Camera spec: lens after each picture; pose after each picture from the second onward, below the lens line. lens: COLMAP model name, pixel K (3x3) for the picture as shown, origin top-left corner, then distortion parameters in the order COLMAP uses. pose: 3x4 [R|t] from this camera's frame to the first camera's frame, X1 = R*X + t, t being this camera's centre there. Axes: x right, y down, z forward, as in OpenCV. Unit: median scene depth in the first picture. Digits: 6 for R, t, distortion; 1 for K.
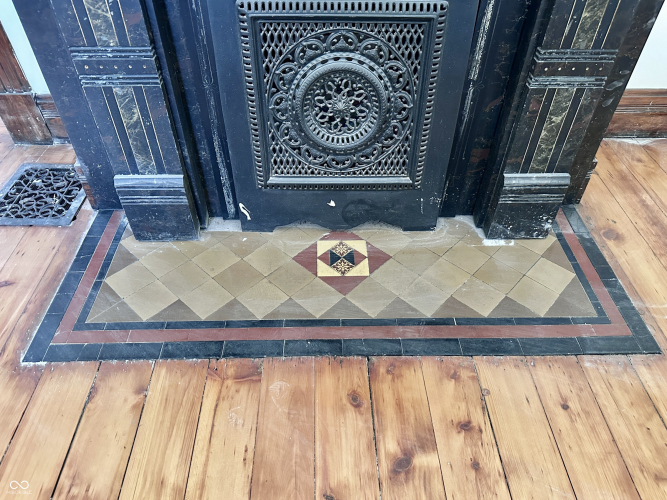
lens RADIAL K [[472.1, 0, 333.6], [0, 472.1, 253.4], [0, 0, 1]] dist [0.038886, -0.055689]
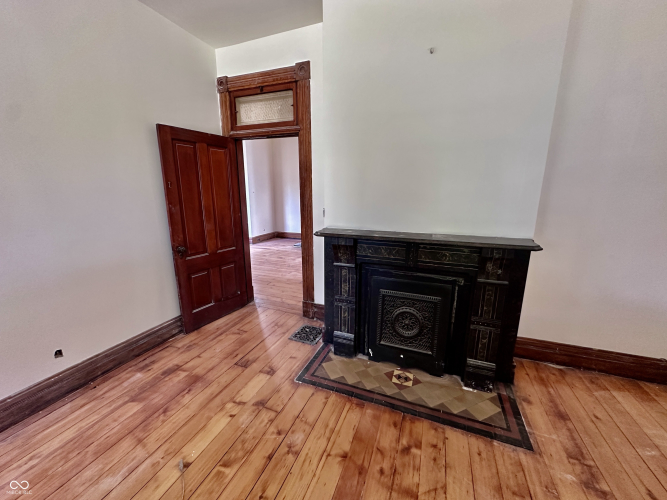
lens RADIAL K [[266.6, 0, 333.5], [0, 266.6, 249.3], [0, 0, 1]] dist [-0.006775, 0.000647]
pose [[0.919542, 0.076328, -0.385508, 0.213712], [-0.271313, 0.832970, -0.482234, 0.274744], [0.284309, 0.548028, 0.786660, -0.815452]]
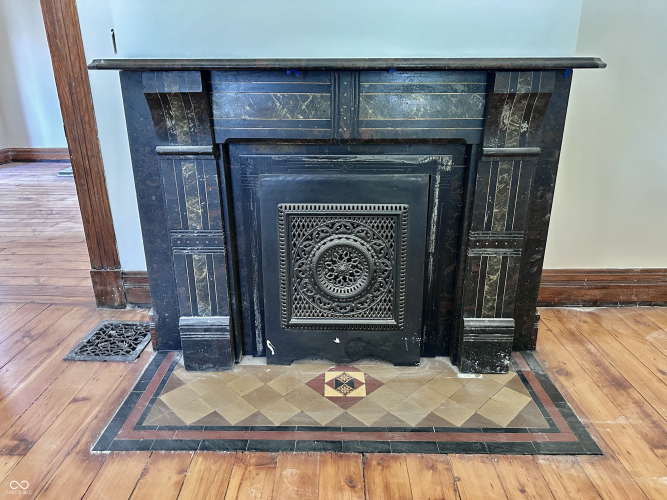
lens RADIAL K [[472.1, 0, 334.7], [0, 472.1, 250.3], [0, 0, 1]] dist [0.038886, -0.055689]
pose [[0.999419, -0.000386, -0.034076, 0.040531], [-0.014109, 0.905525, -0.424058, 0.258946], [0.031020, 0.424292, 0.904994, -0.348425]]
